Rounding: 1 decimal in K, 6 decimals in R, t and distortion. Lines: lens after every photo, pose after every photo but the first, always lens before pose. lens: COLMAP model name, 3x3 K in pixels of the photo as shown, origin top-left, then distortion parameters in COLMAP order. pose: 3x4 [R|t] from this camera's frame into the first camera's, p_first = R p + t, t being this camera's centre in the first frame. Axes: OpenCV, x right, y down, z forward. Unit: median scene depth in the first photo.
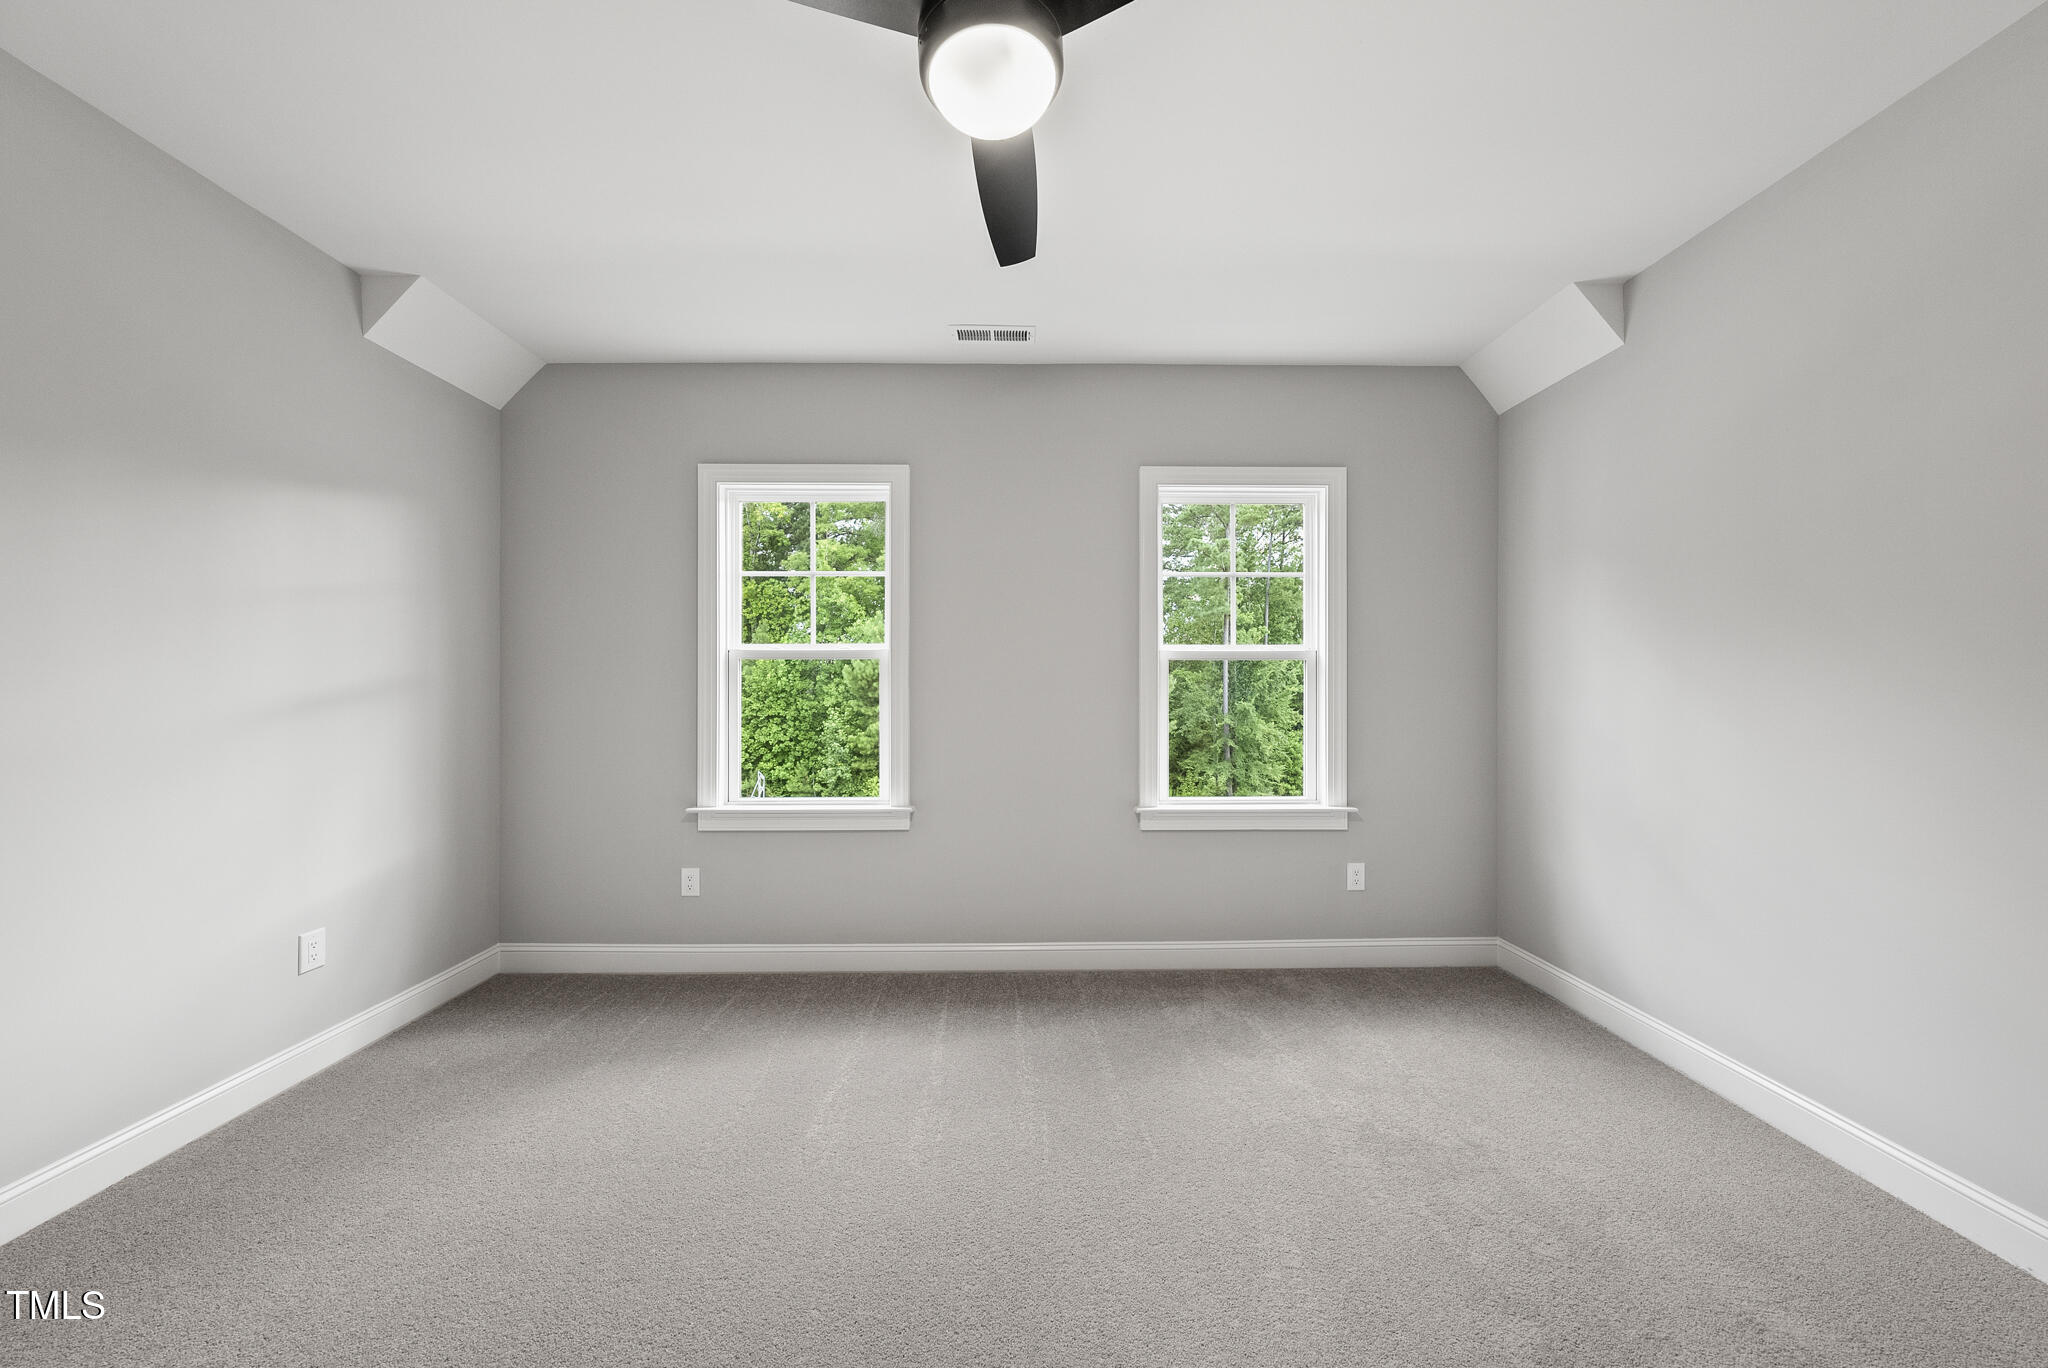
lens RADIAL K [[799.2, 0, 1030.9], [0, 799.2, 694.8], [0, 0, 1]] dist [0.027206, 0.000350]
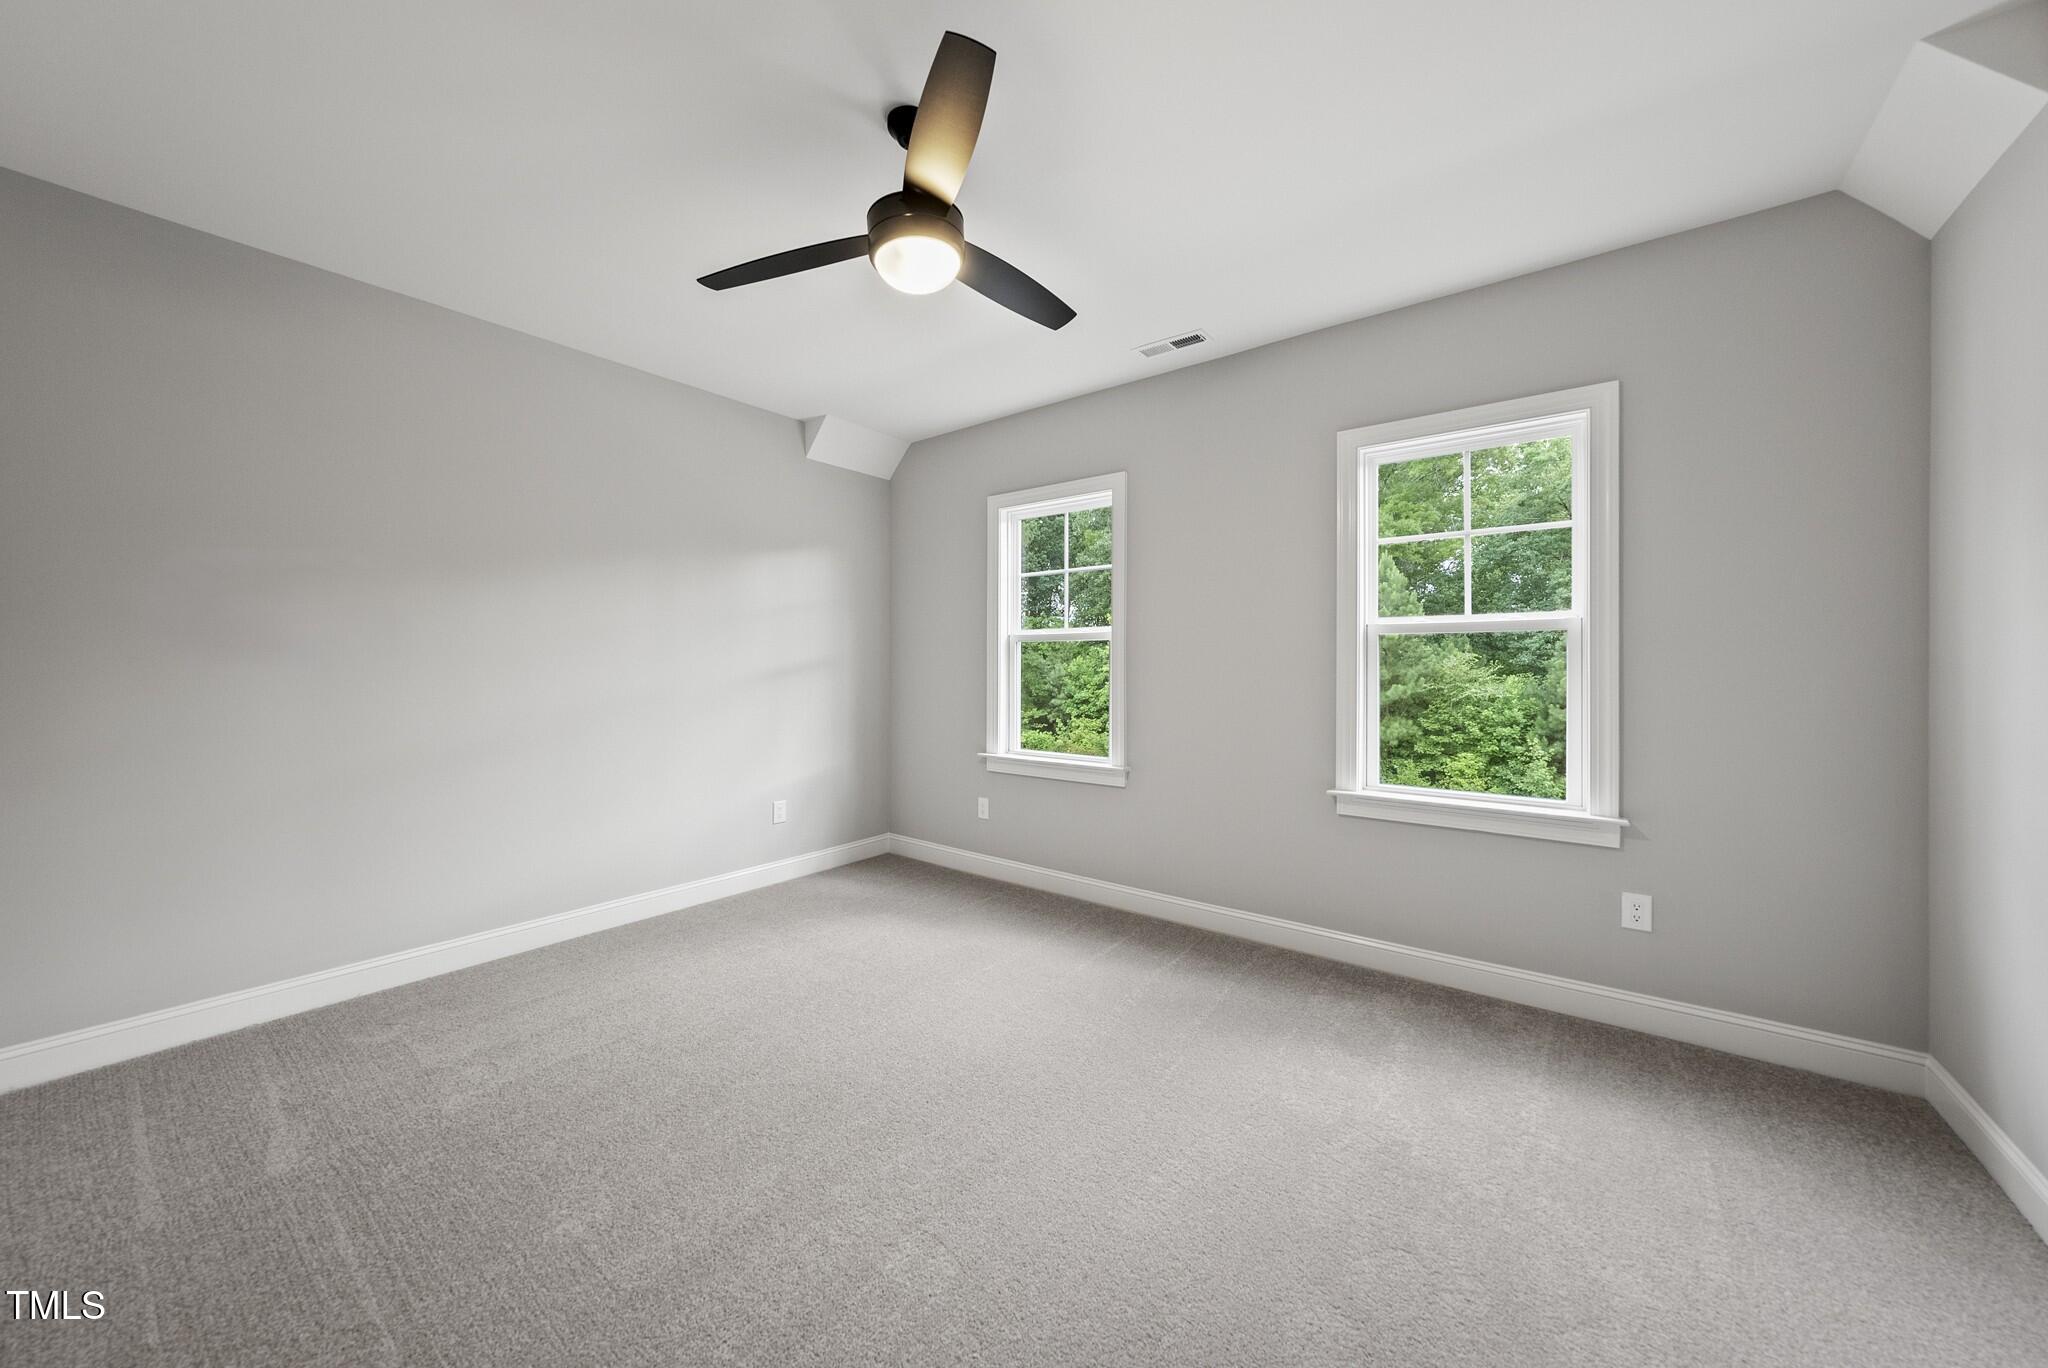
lens RADIAL K [[799.2, 0, 989.1], [0, 799.2, 673.7], [0, 0, 1]] dist [0.027206, 0.000350]
pose [[0.744233, 0.009697, -0.667850, 0.478680], [-0.007668, 0.999953, 0.005975, -0.000102], [0.667877, 0.000674, 0.744272, 0.010486]]
